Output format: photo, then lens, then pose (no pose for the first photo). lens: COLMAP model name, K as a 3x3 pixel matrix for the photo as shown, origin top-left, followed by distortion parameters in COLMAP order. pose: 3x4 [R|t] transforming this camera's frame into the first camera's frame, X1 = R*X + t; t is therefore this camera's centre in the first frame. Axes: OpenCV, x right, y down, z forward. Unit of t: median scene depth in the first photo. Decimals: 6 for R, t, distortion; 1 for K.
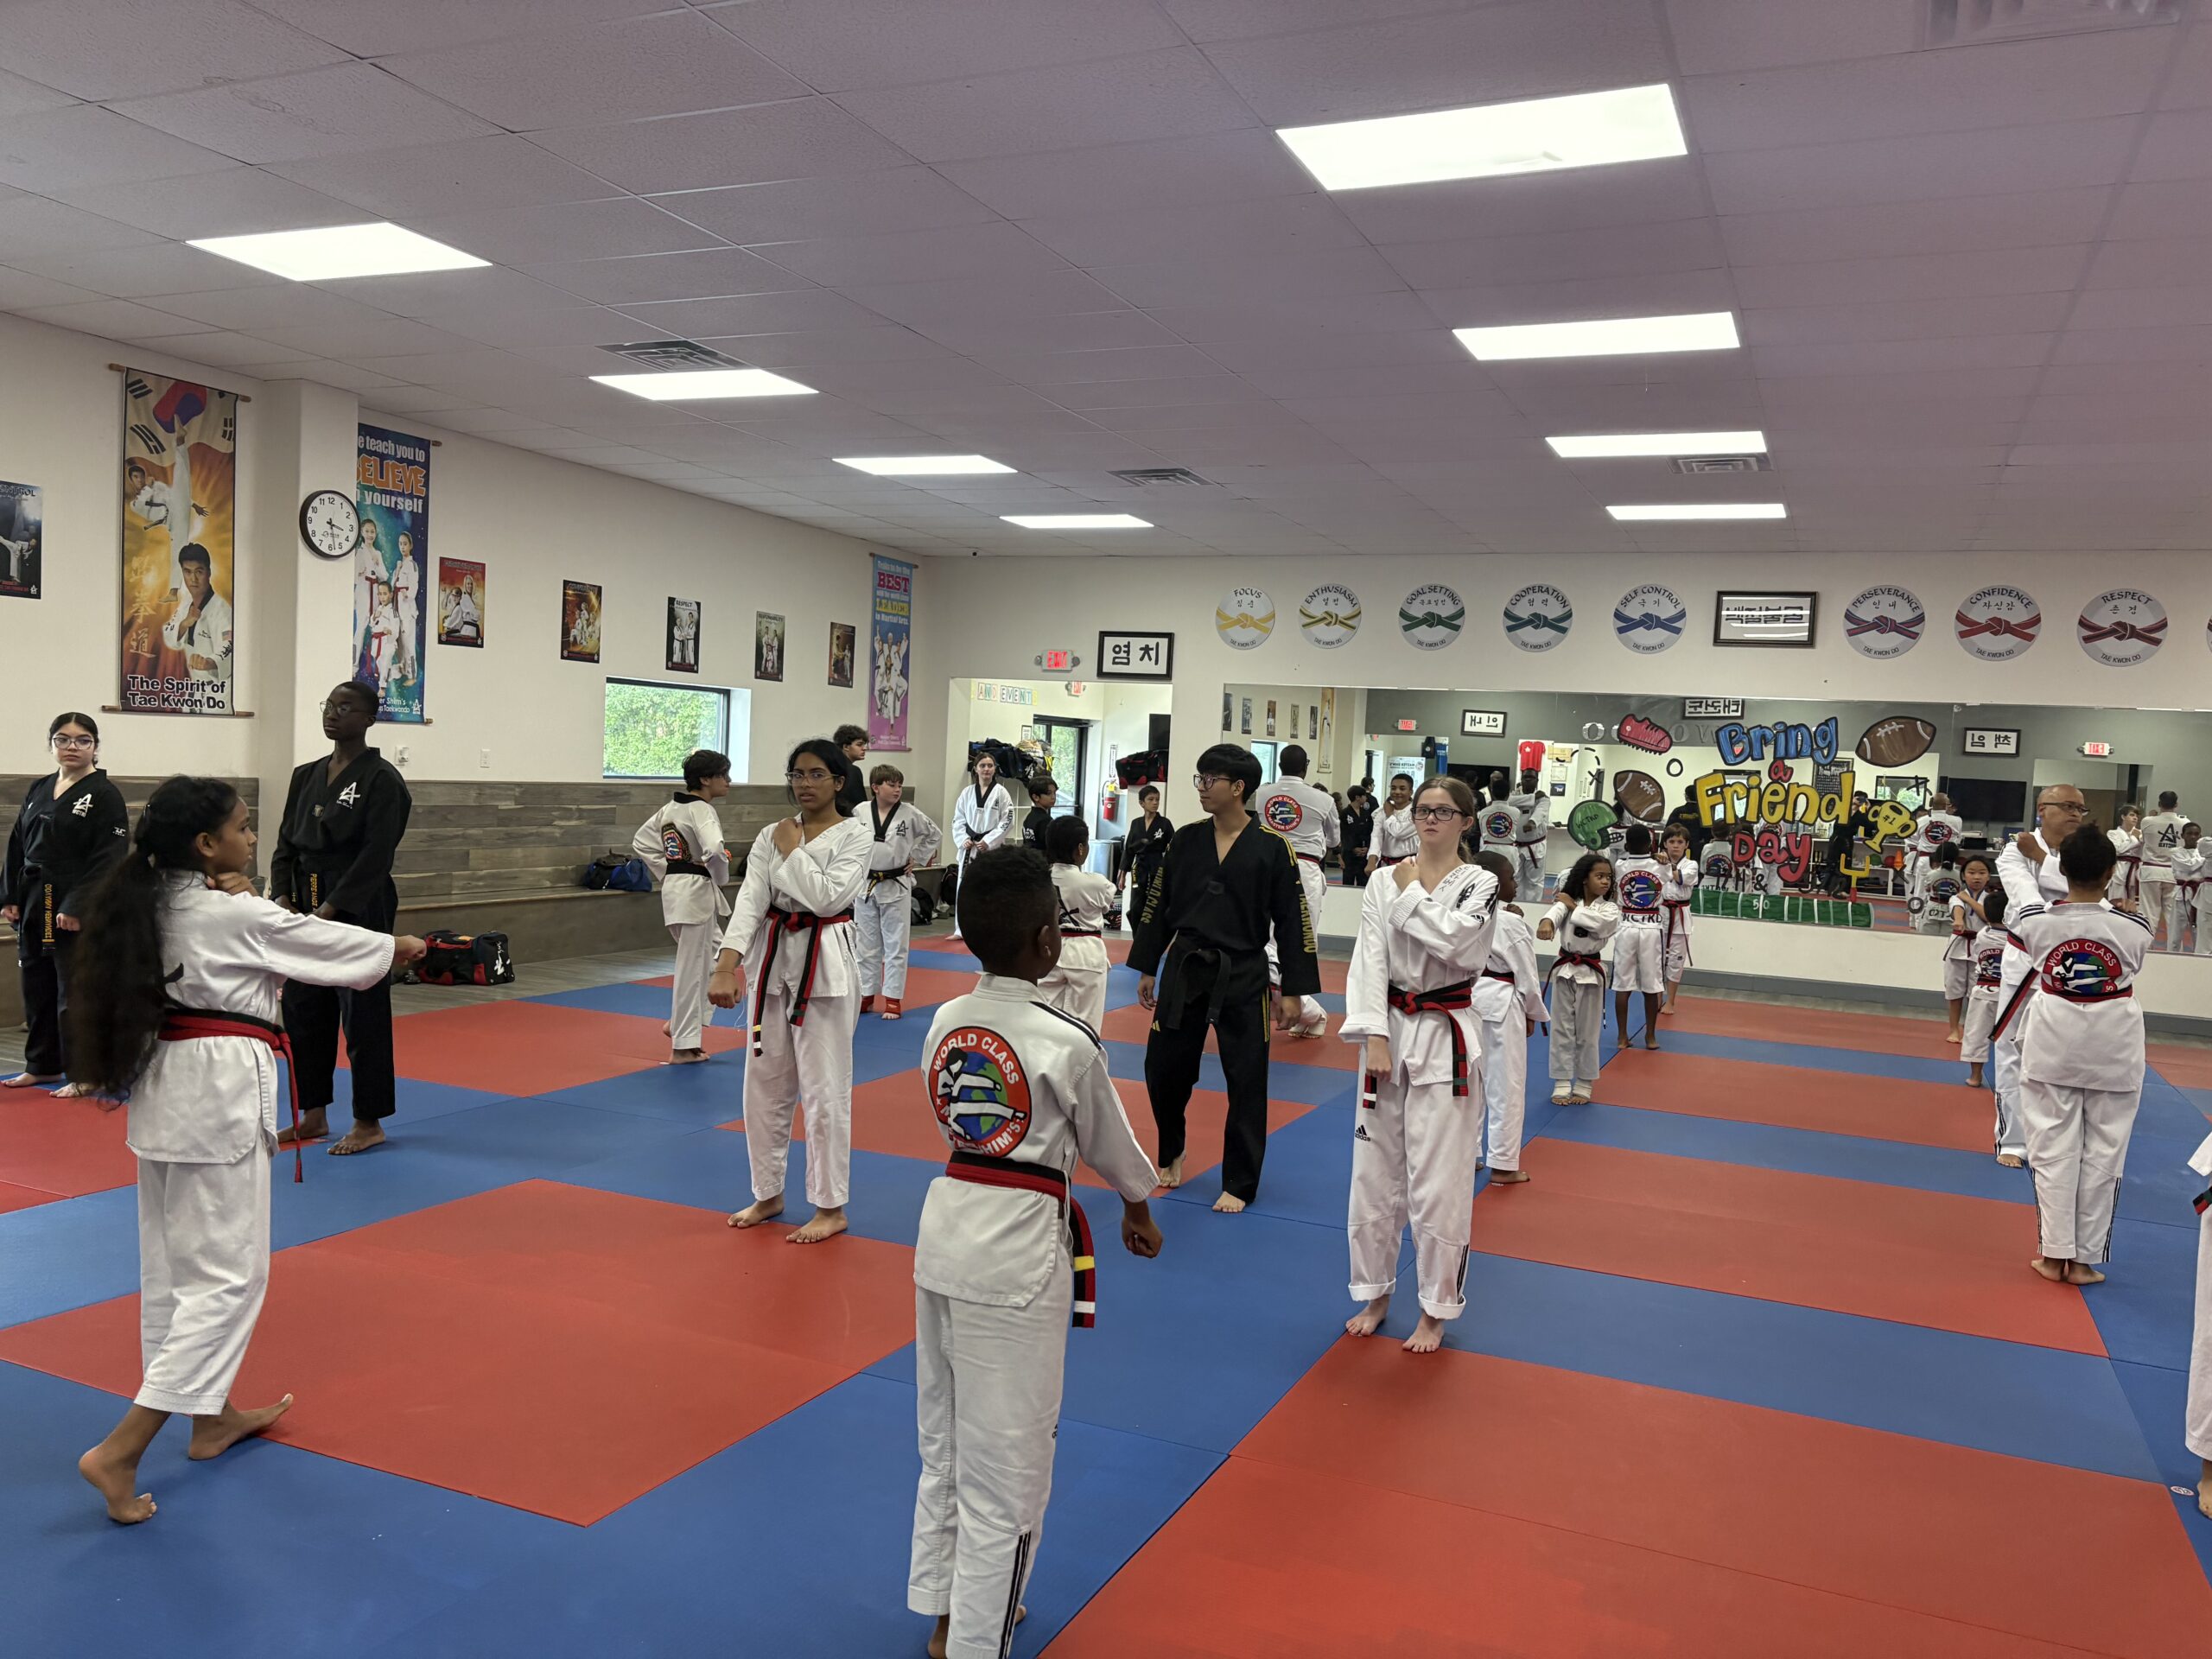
lens RADIAL K [[1619.9, 0, 1087.9], [0, 1619.9, 838.4], [0, 0, 1]] dist [-0.001942, 0.001768]
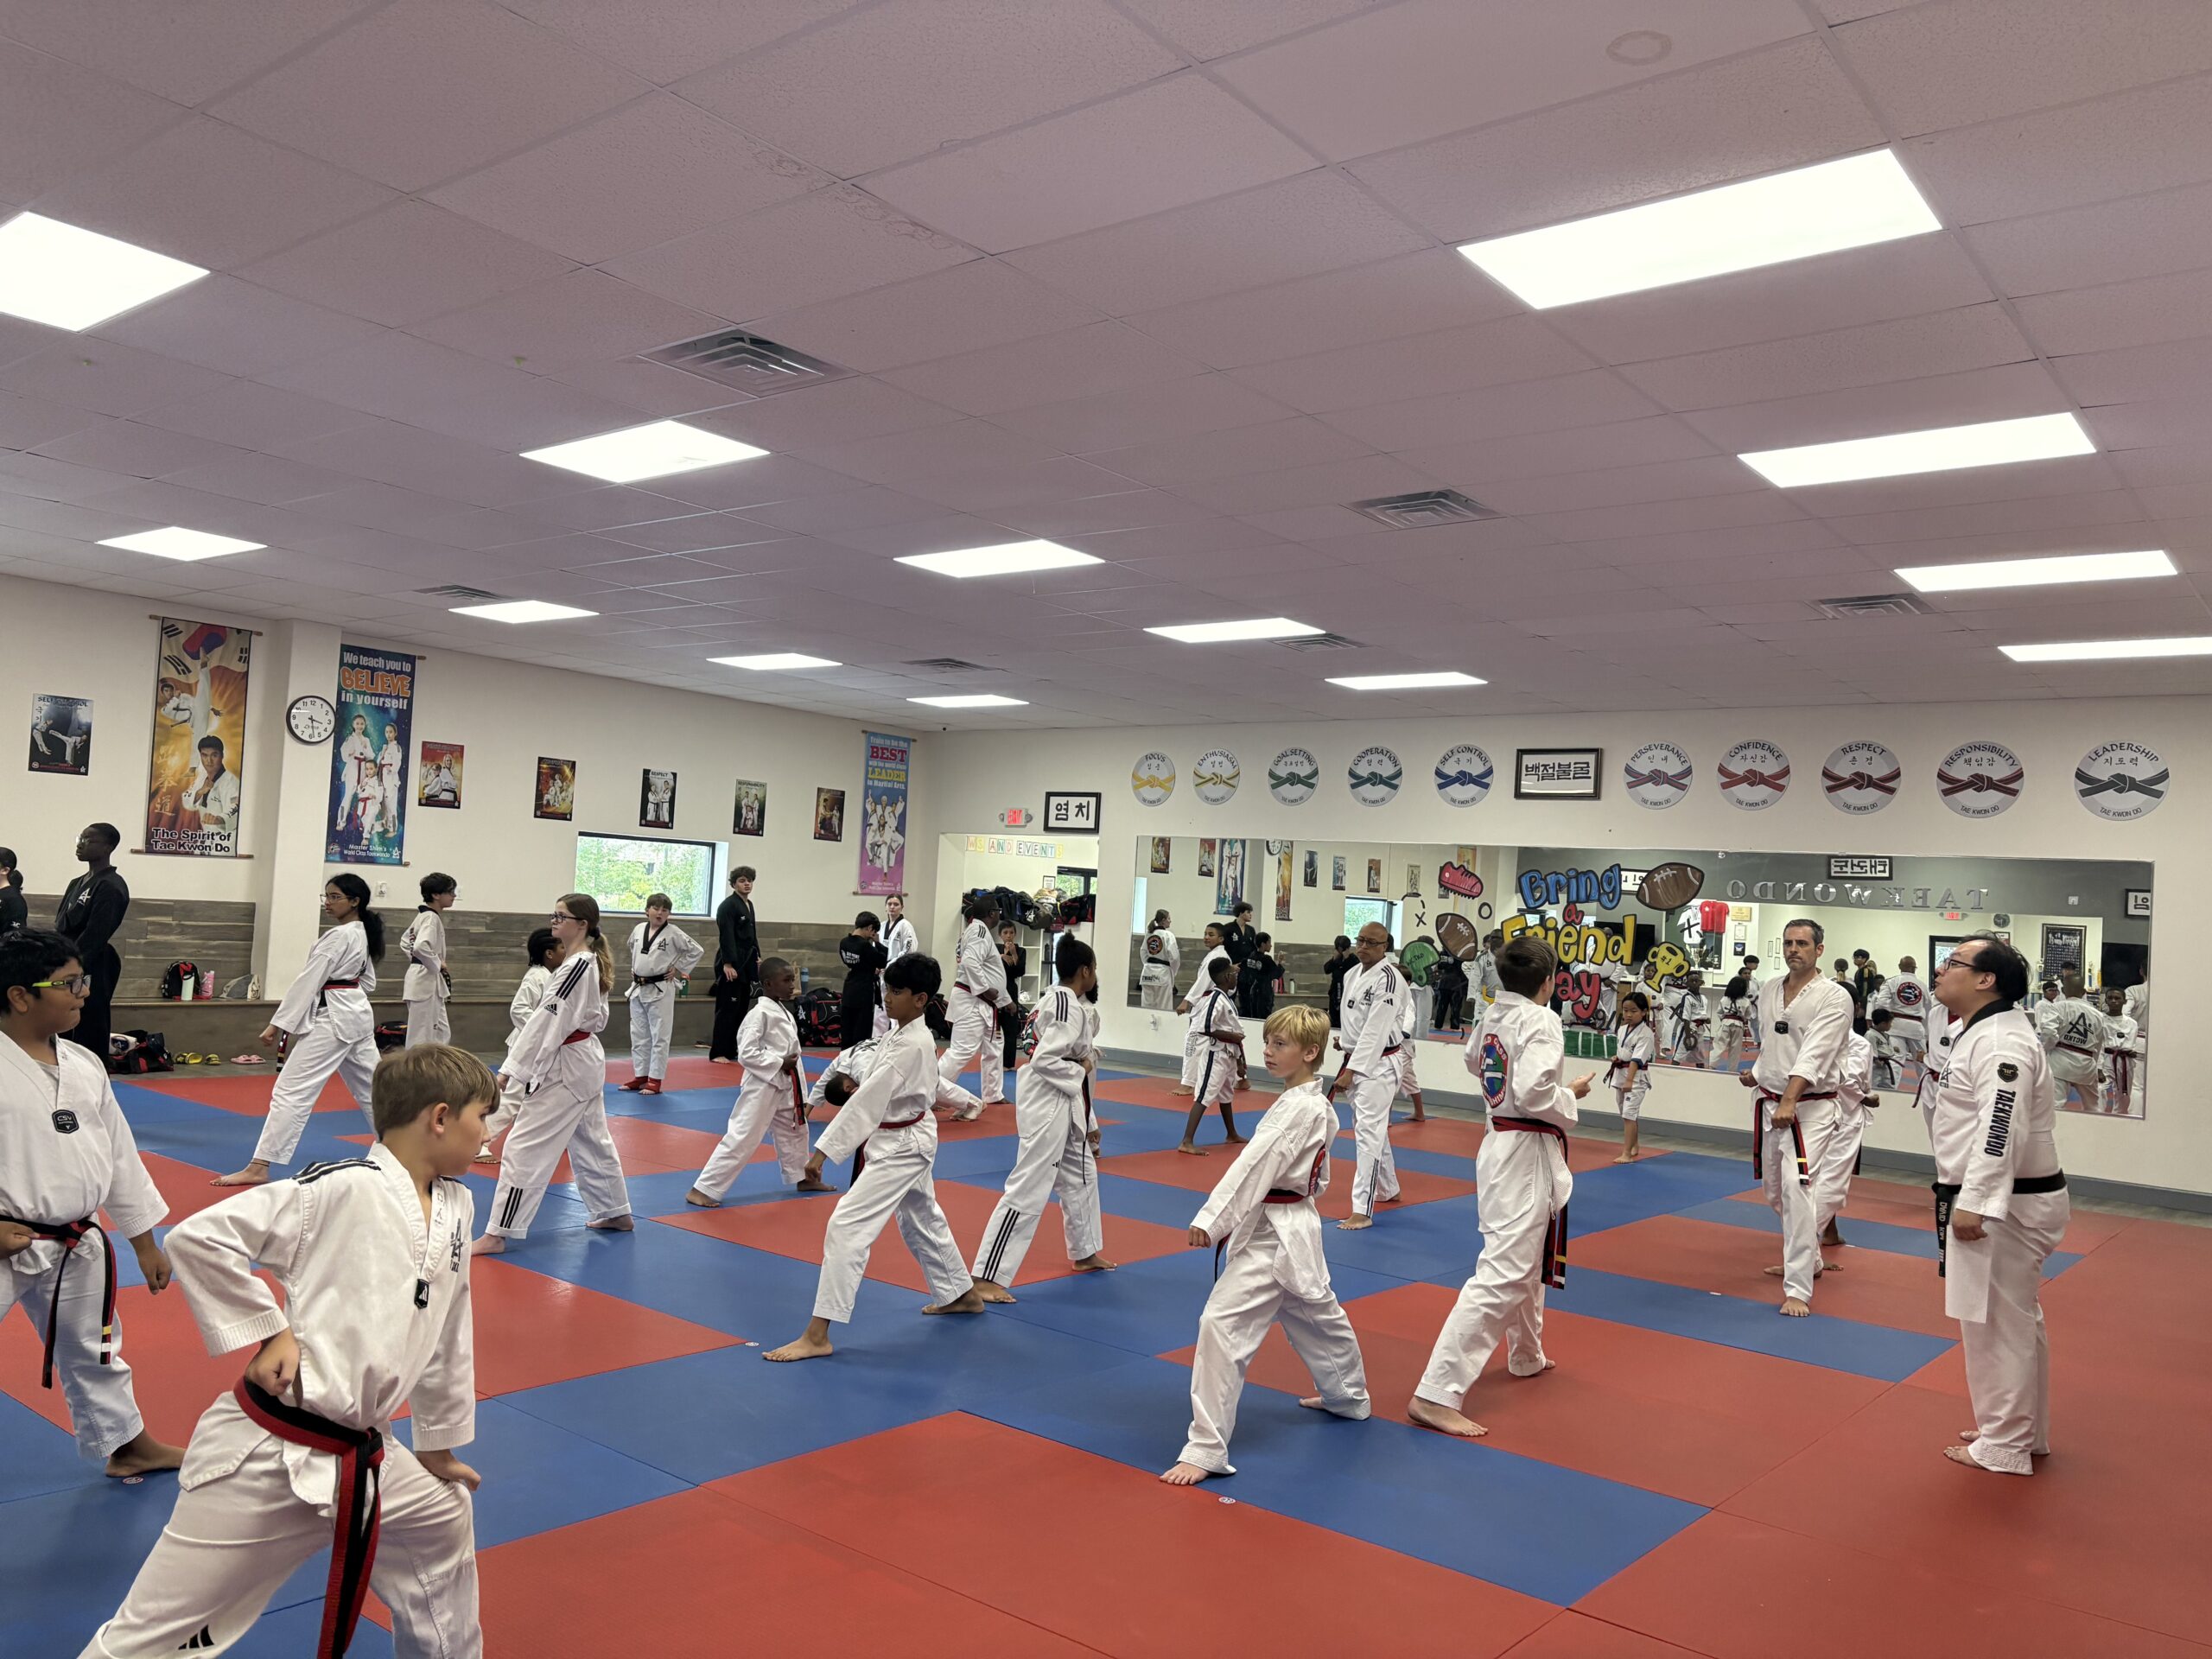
lens RADIAL K [[1607.6, 0, 1096.8], [0, 1607.6, 844.1], [0, 0, 1]] dist [-0.029046, 0.041783]
pose [[0.969755, -0.002917, -0.244064, 0.469485], [-0.021450, 0.995041, -0.097121, 0.027470], [0.243137, 0.099419, 0.964884, -0.133237]]
